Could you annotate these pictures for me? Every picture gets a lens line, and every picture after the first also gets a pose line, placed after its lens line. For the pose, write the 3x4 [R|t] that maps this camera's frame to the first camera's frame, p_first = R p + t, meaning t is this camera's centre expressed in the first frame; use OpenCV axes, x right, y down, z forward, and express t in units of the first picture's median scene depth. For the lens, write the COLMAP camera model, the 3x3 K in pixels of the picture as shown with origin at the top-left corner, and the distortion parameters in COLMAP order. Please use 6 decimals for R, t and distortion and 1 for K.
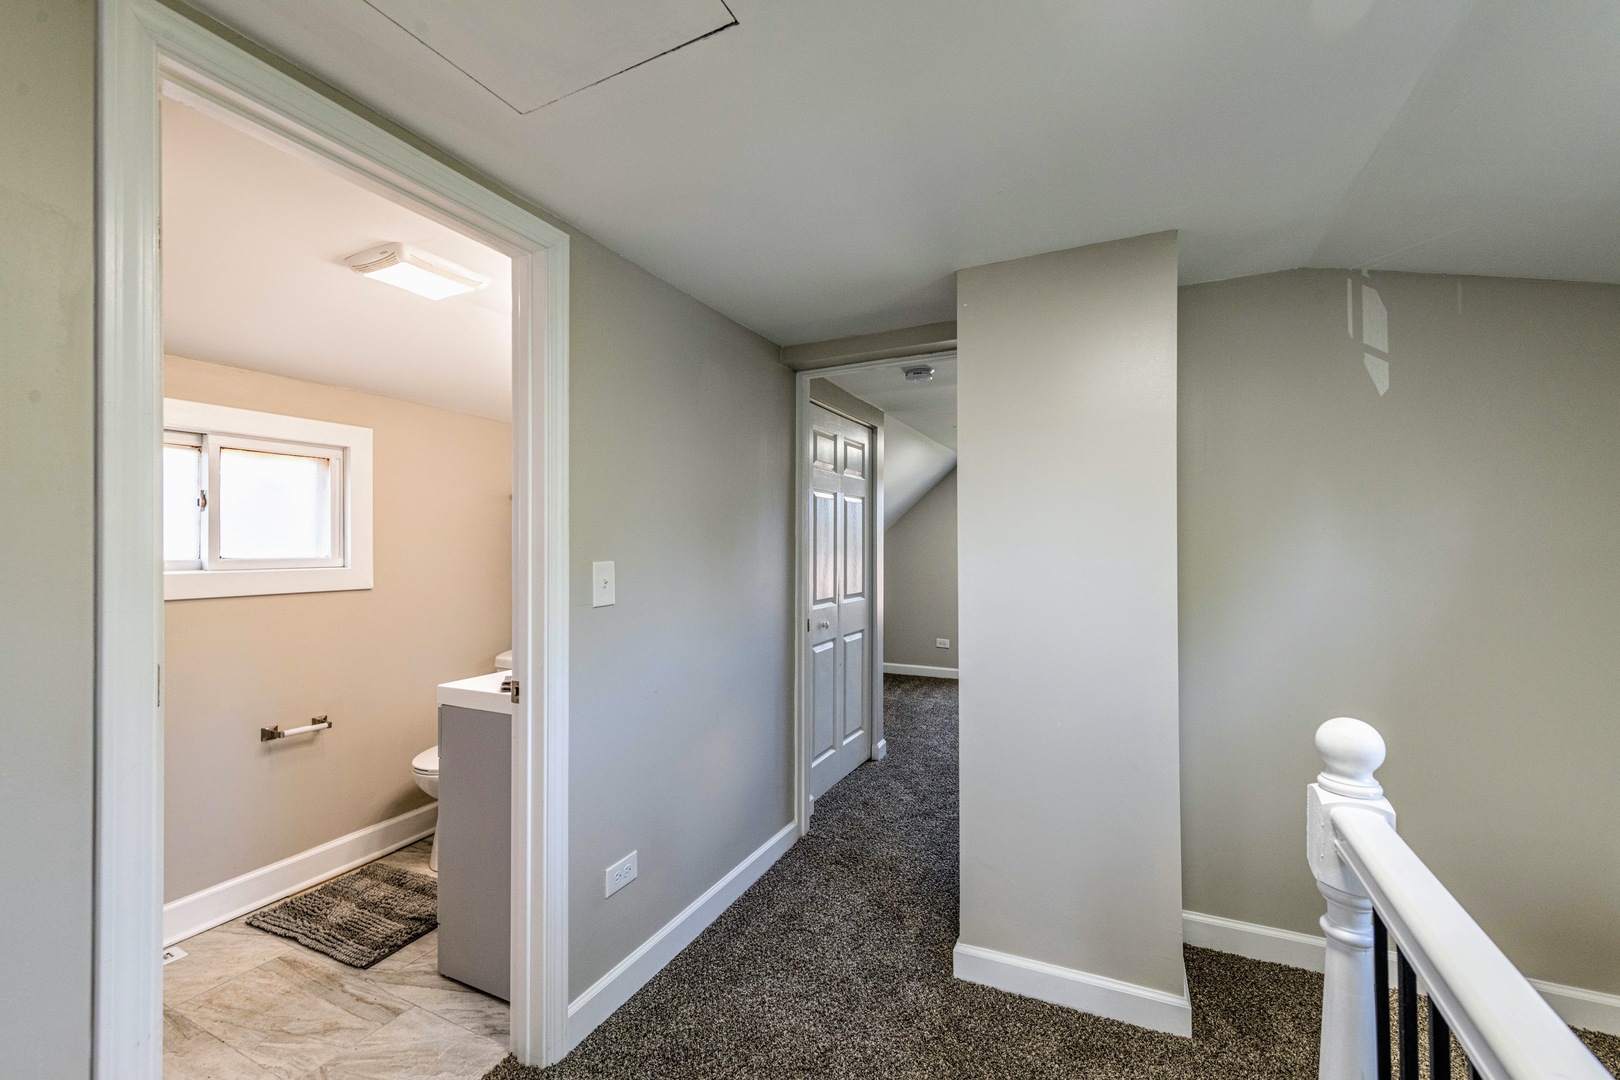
lens RADIAL K [[622.1, 0, 806.6], [0, 622.1, 534.4], [0, 0, 1]] dist [0.011097, -0.002569]
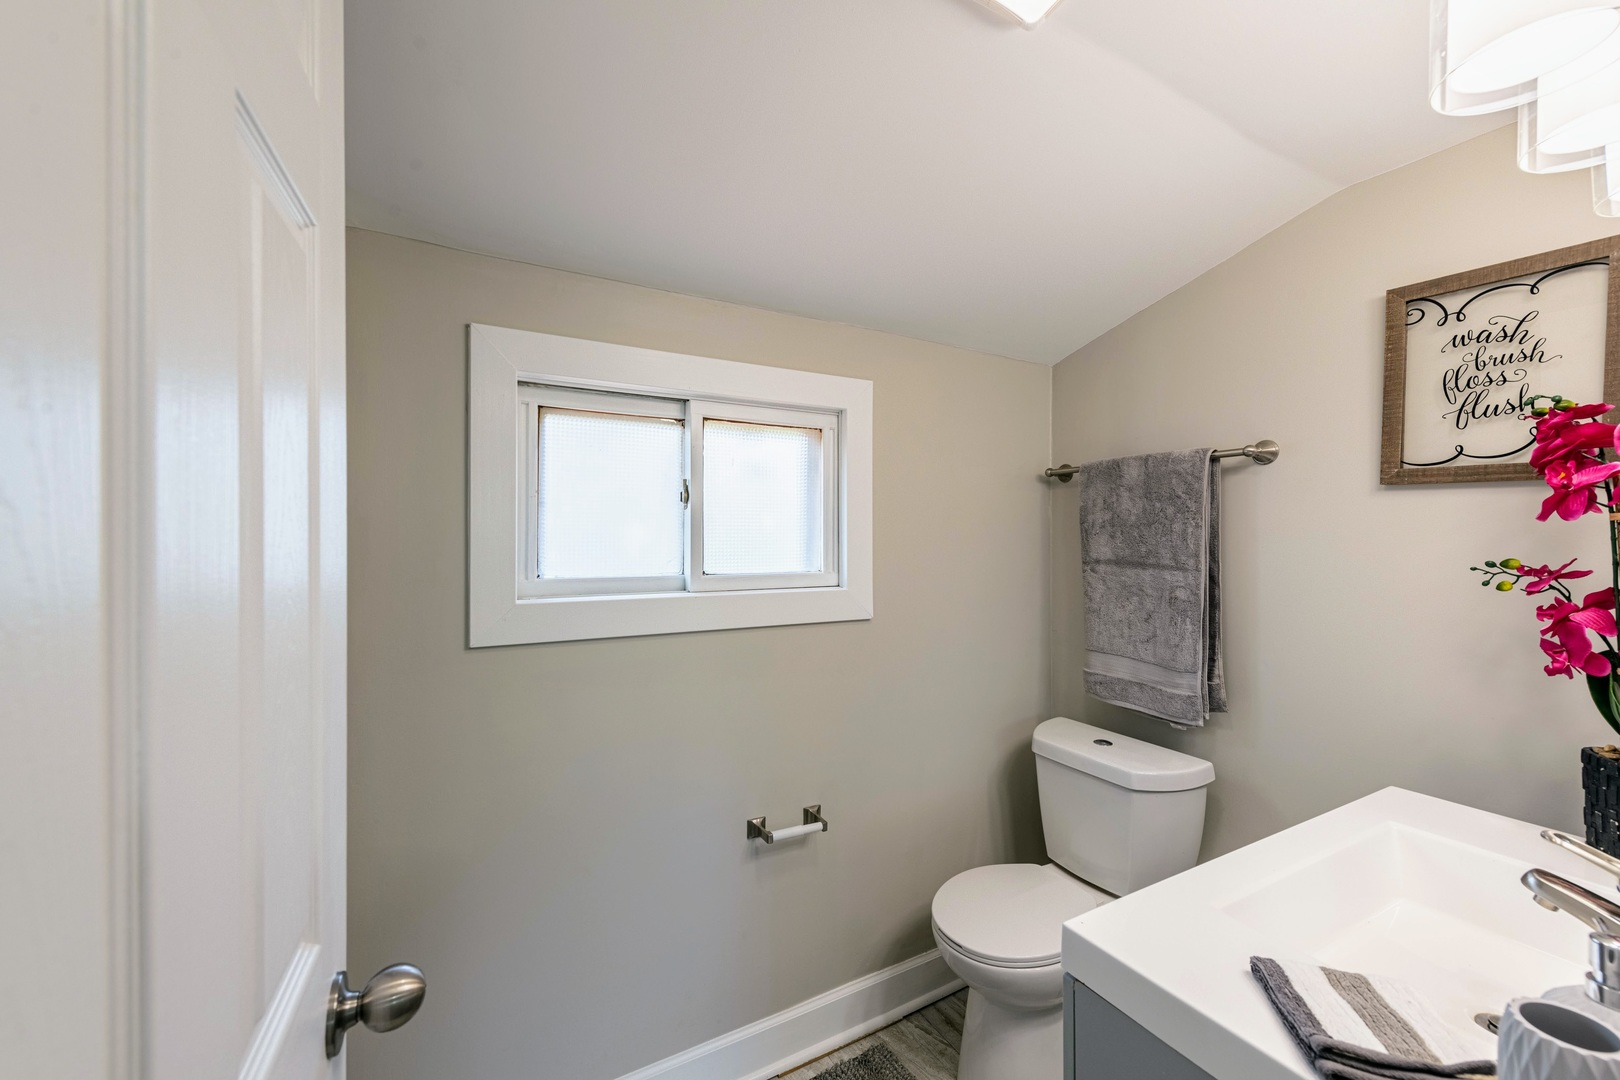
lens RADIAL K [[622.1, 0, 812.8], [0, 622.1, 530.3], [0, 0, 1]] dist [0.011097, -0.002569]
pose [[0.807142, 0.010947, -0.590255, -0.383717], [0.000005, 0.999828, 0.018551, -0.023173], [0.590357, -0.014976, 0.807003, 0.461789]]
